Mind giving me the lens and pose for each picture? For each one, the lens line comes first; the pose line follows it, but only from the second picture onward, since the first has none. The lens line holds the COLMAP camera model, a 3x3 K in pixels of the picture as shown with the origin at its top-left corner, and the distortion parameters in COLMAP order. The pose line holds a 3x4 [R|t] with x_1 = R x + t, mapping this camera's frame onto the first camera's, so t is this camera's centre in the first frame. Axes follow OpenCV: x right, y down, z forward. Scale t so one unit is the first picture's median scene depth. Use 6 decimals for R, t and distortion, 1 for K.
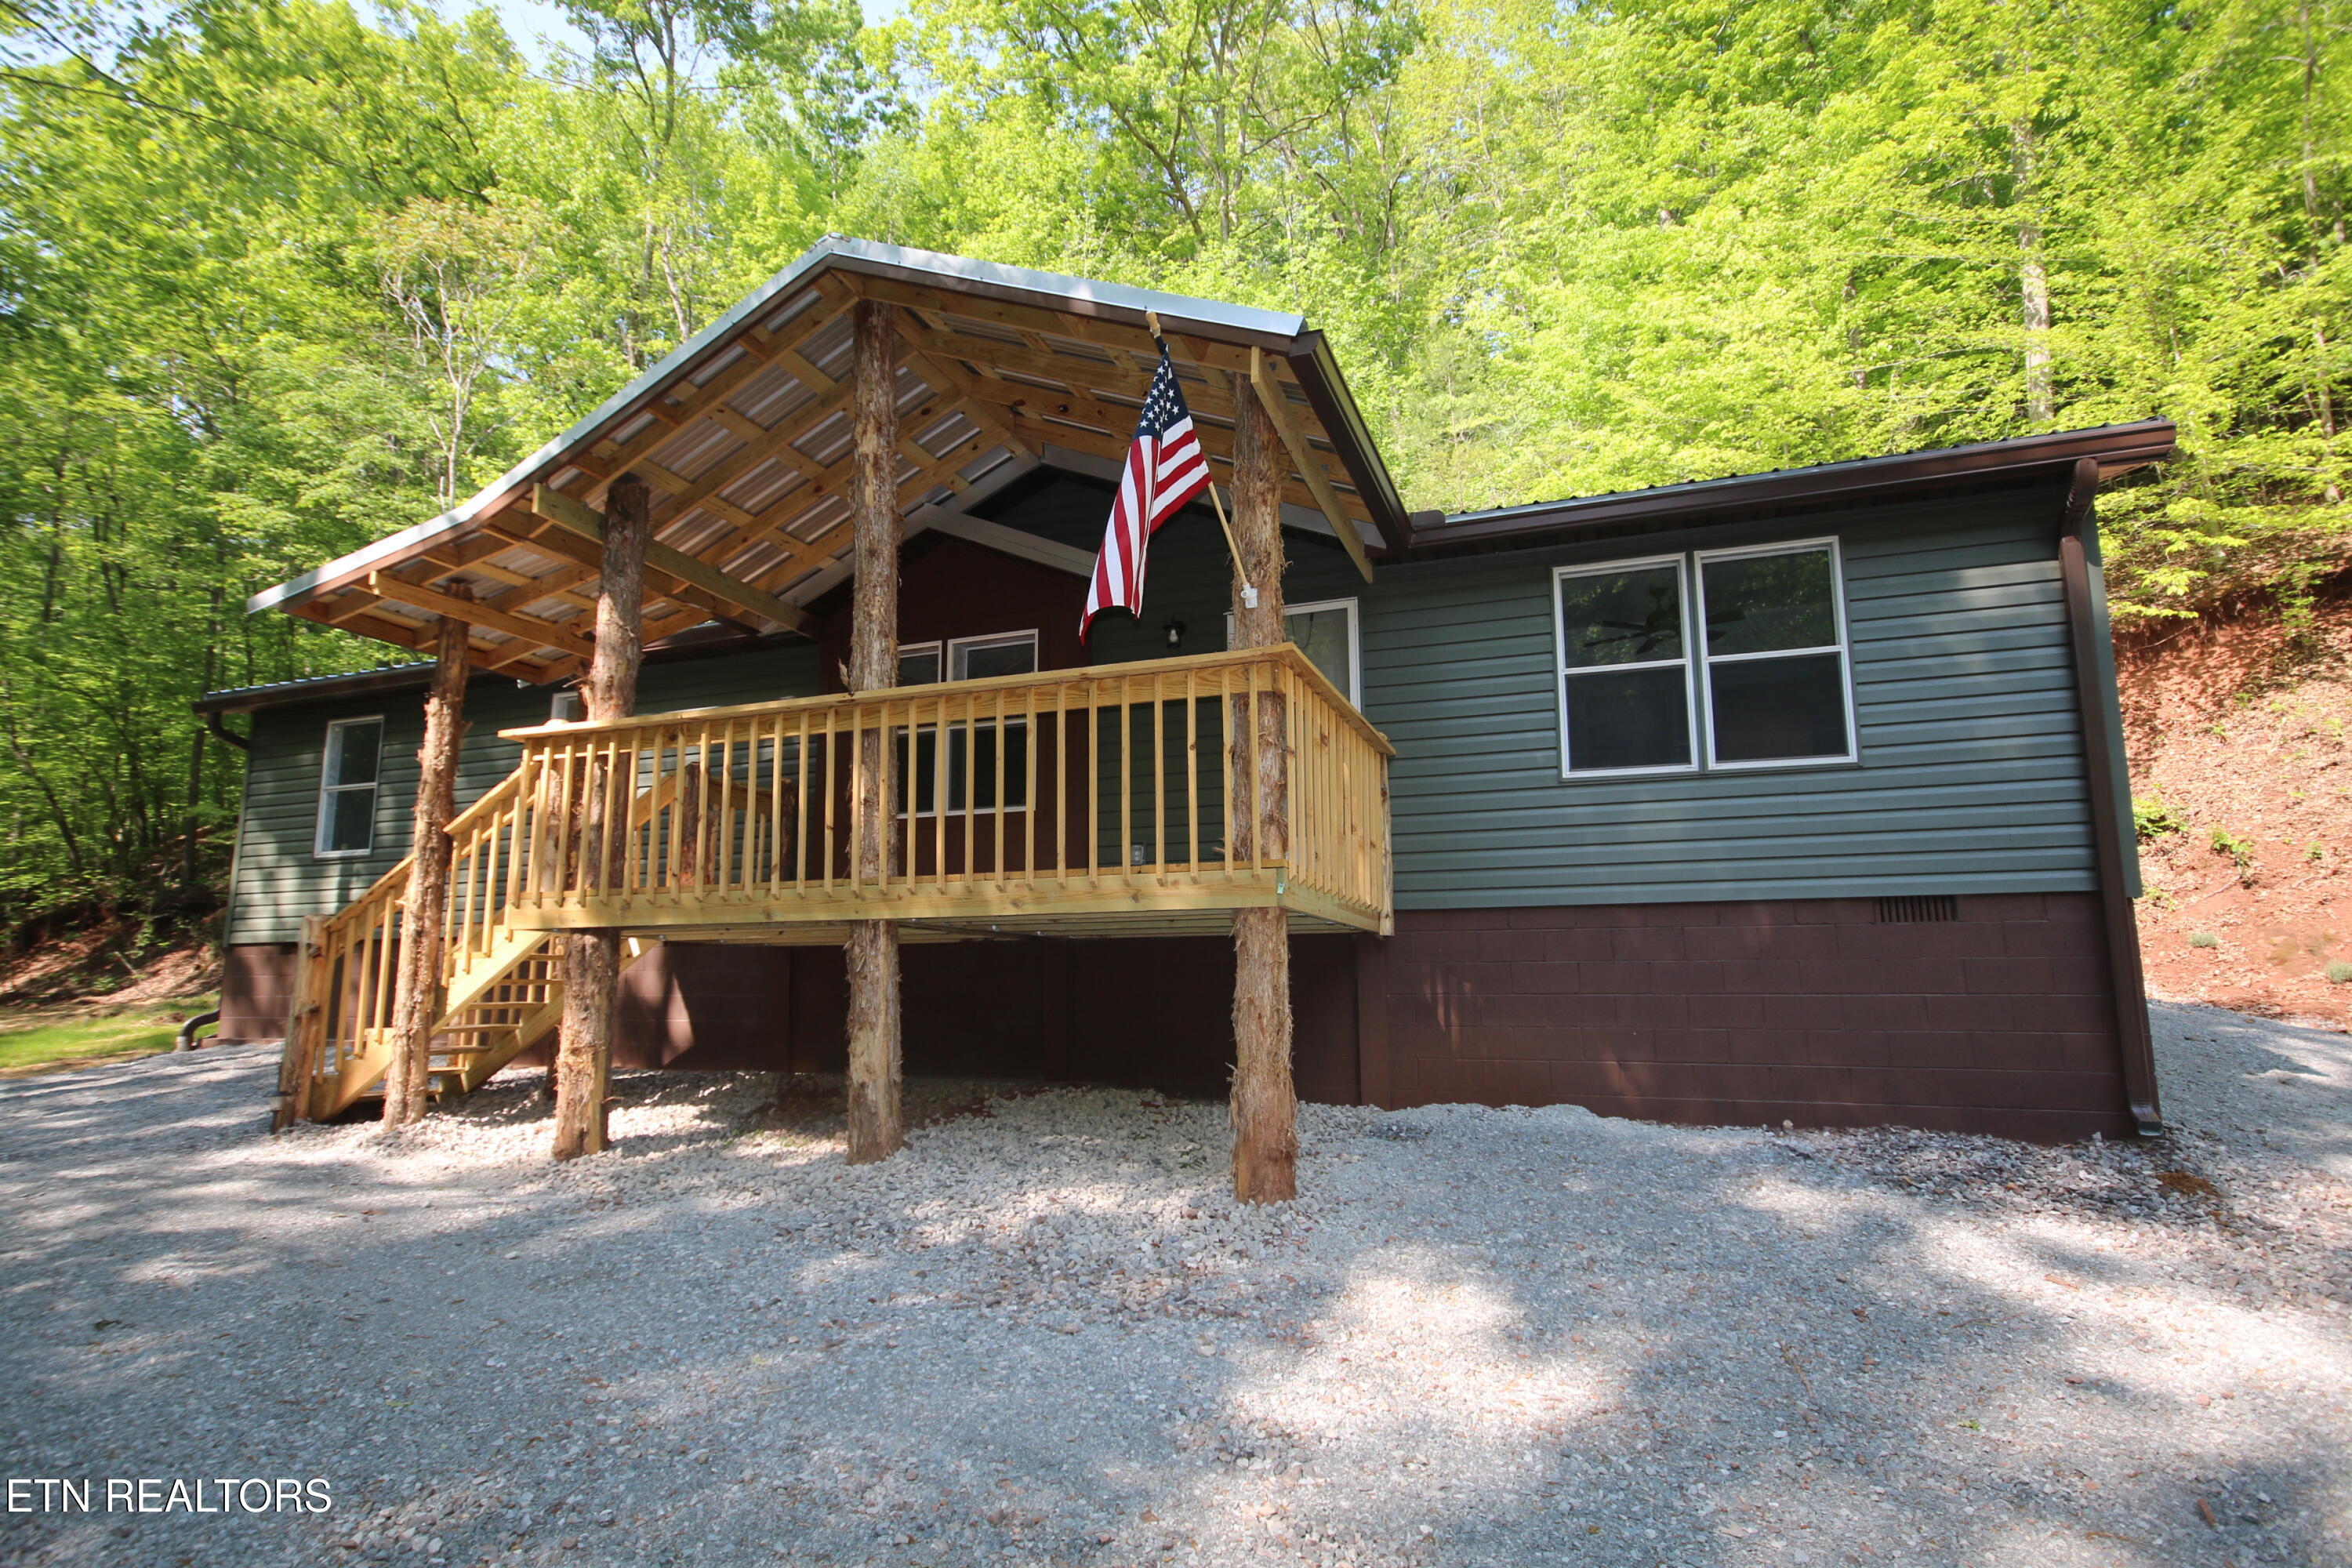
lens RADIAL K [[1205.7, 0, 1167.5], [0, 1205.7, 790.7], [0, 0, 1]] dist [0.003424, 0.001143]
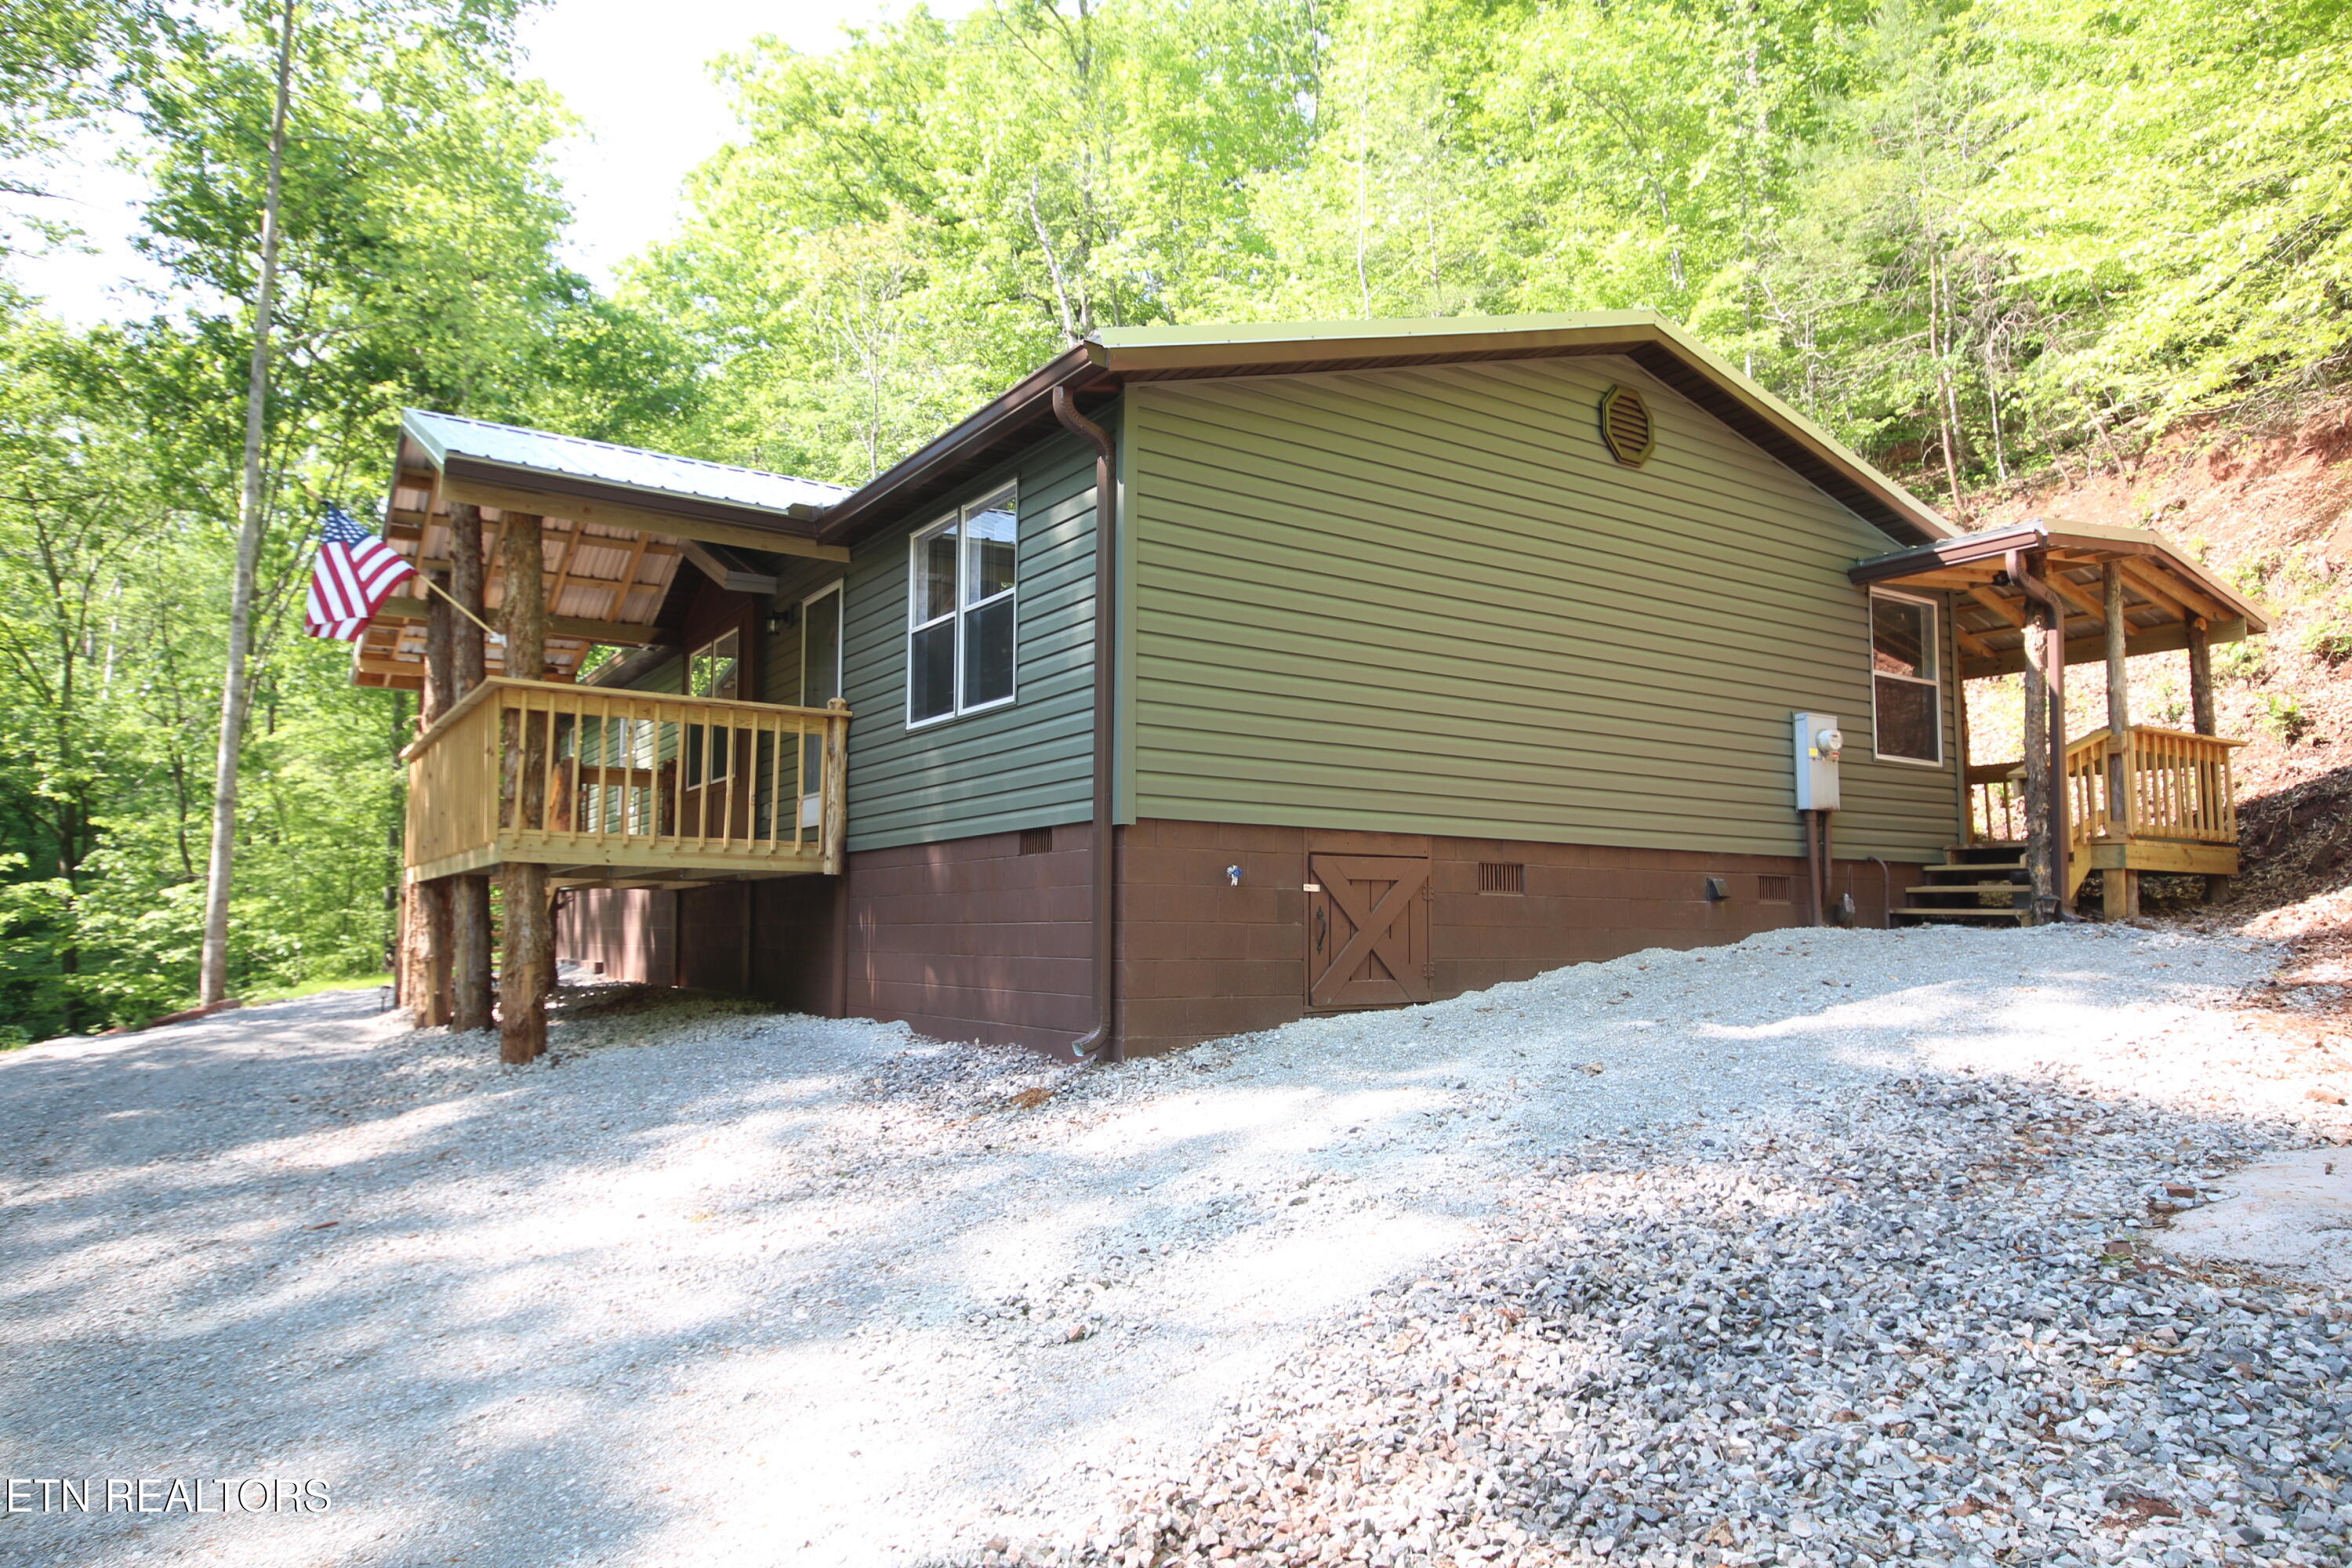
lens RADIAL K [[1495.6, 0, 1176.0], [0, 1495.6, 784.0], [0, 0, 1]] dist [0.023253, 0.001170]
pose [[0.806153, -0.055518, -0.589097, 1.329143], [0.095885, 0.994687, 0.037473, 0.010812], [0.583887, -0.086694, 0.807193, 0.031839]]
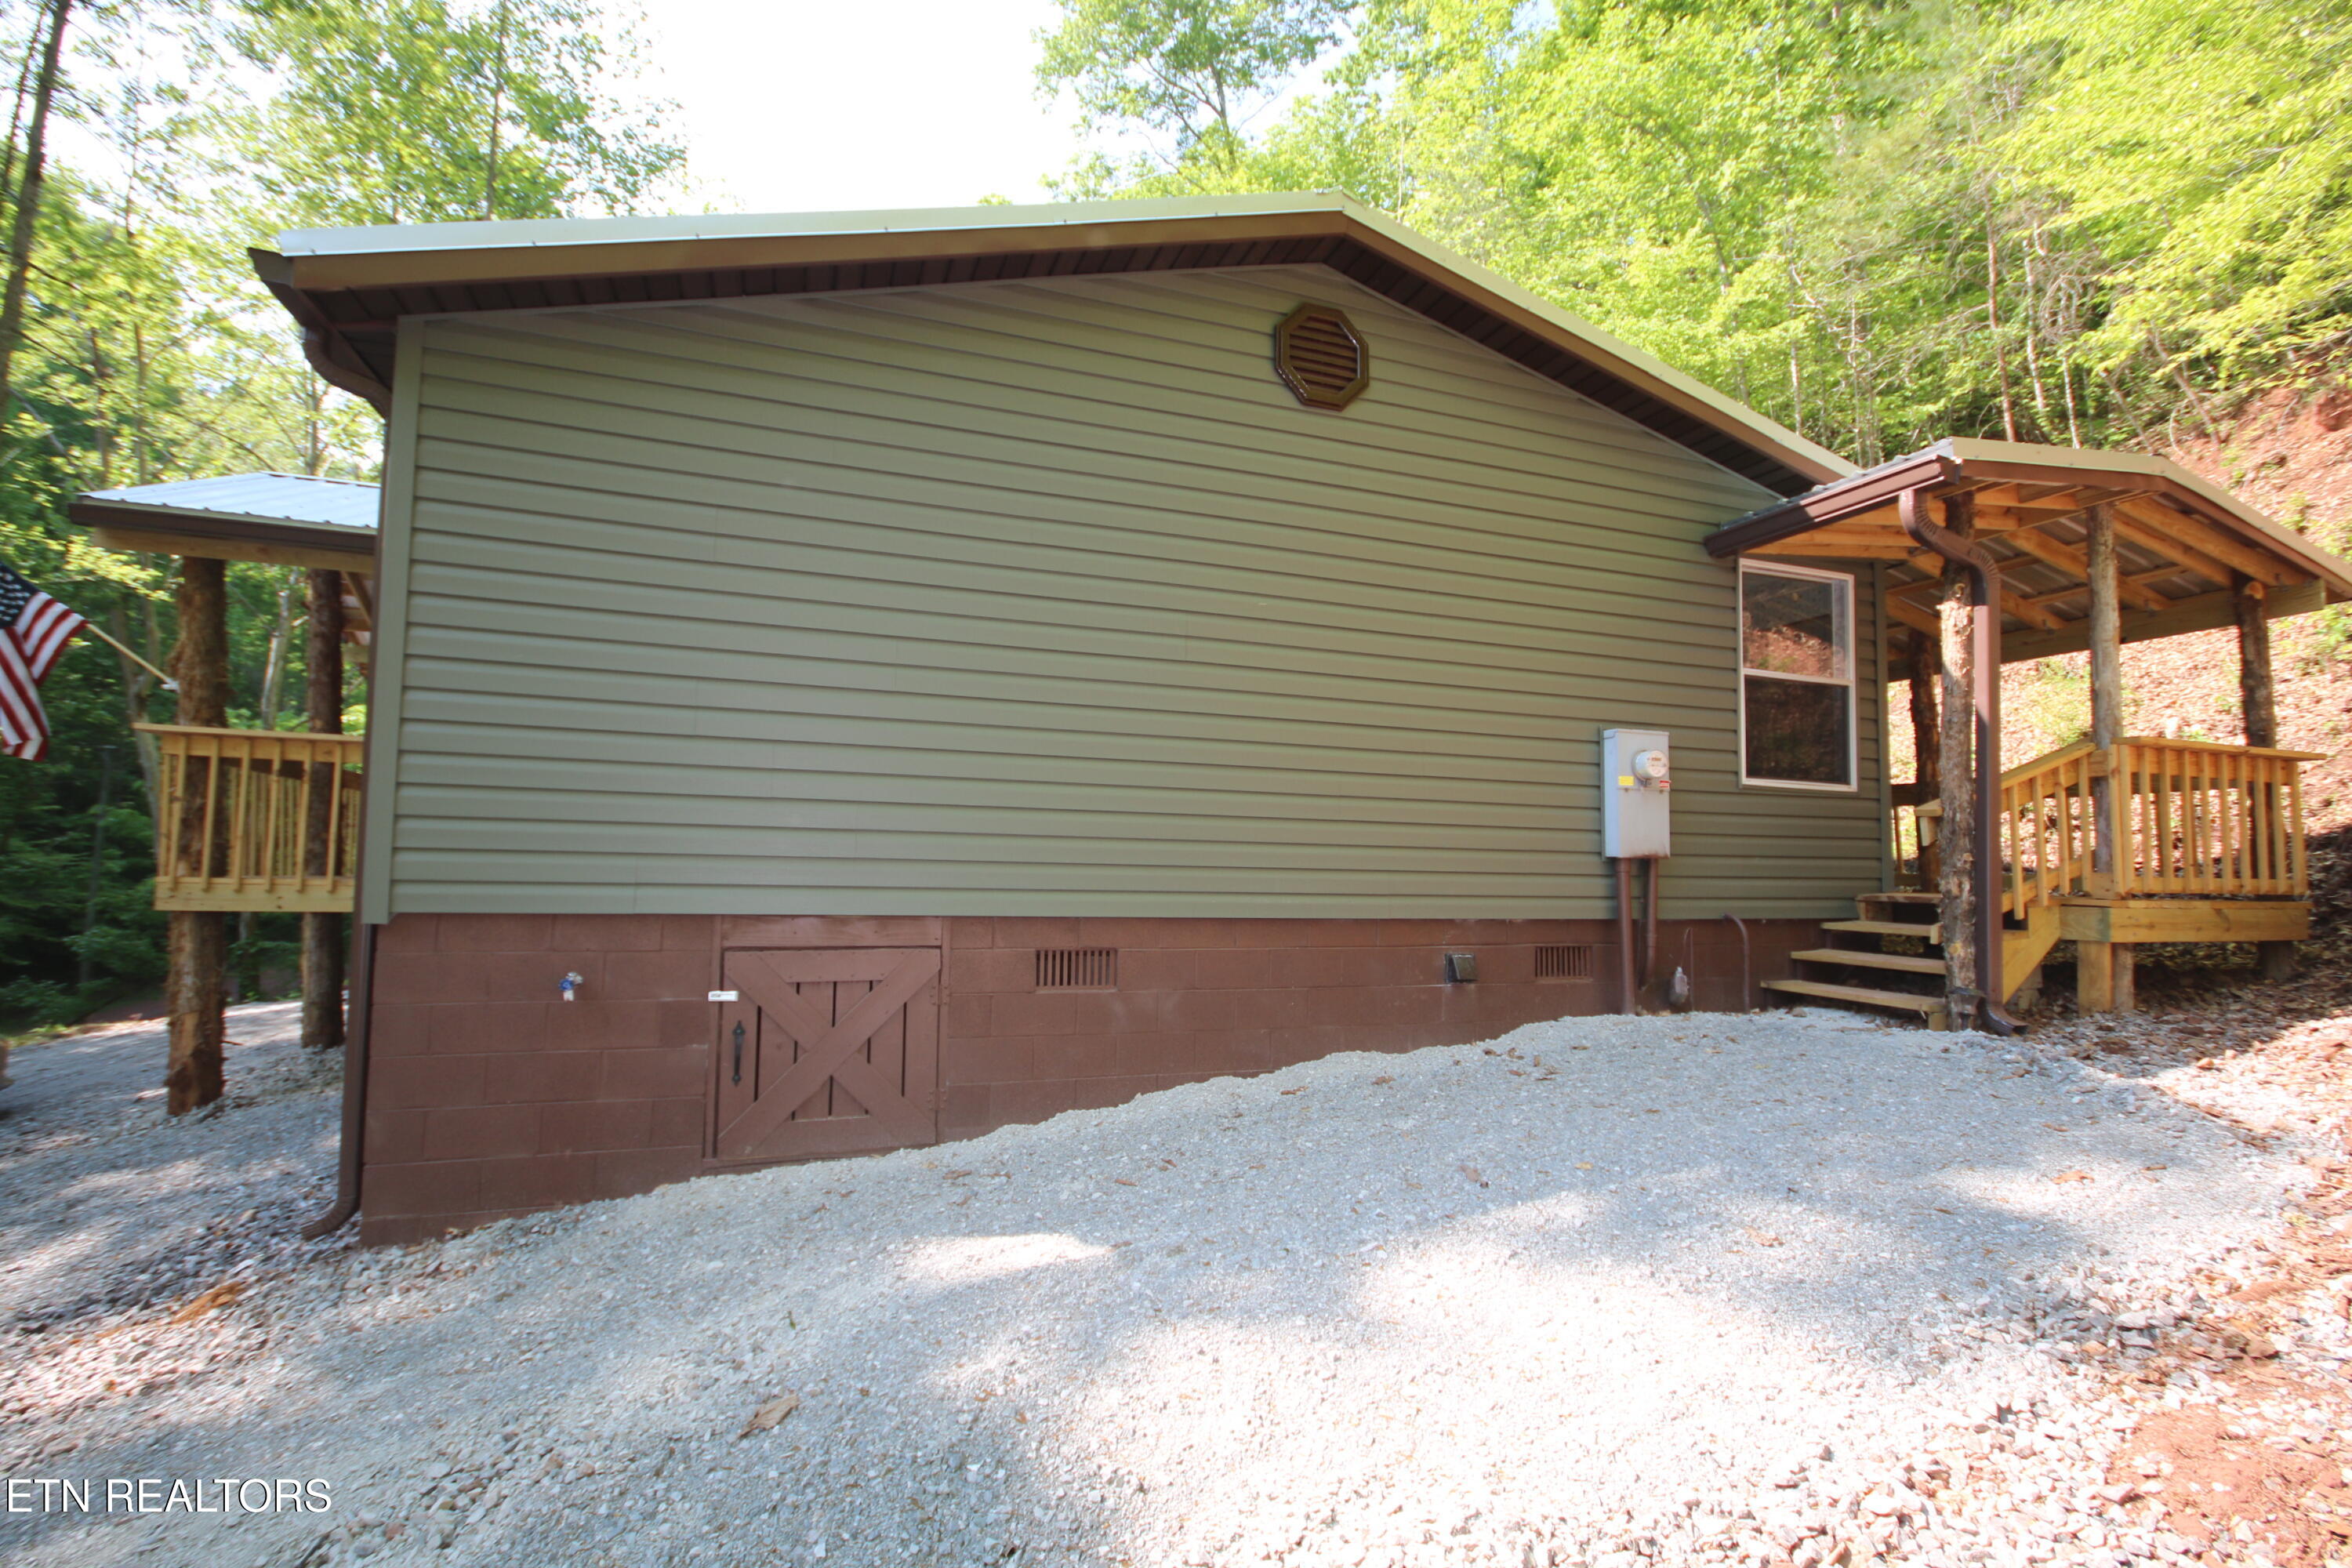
lens RADIAL K [[1092.1, 0, 1172.3], [0, 1092.1, 793.4], [0, 0, 1]] dist [0.019974, -0.017605]
pose [[0.644355, -0.046102, -0.763336, 1.368472], [0.114072, 0.992808, 0.036330, 0.036040], [0.756171, -0.110485, 0.644980, 0.809543]]
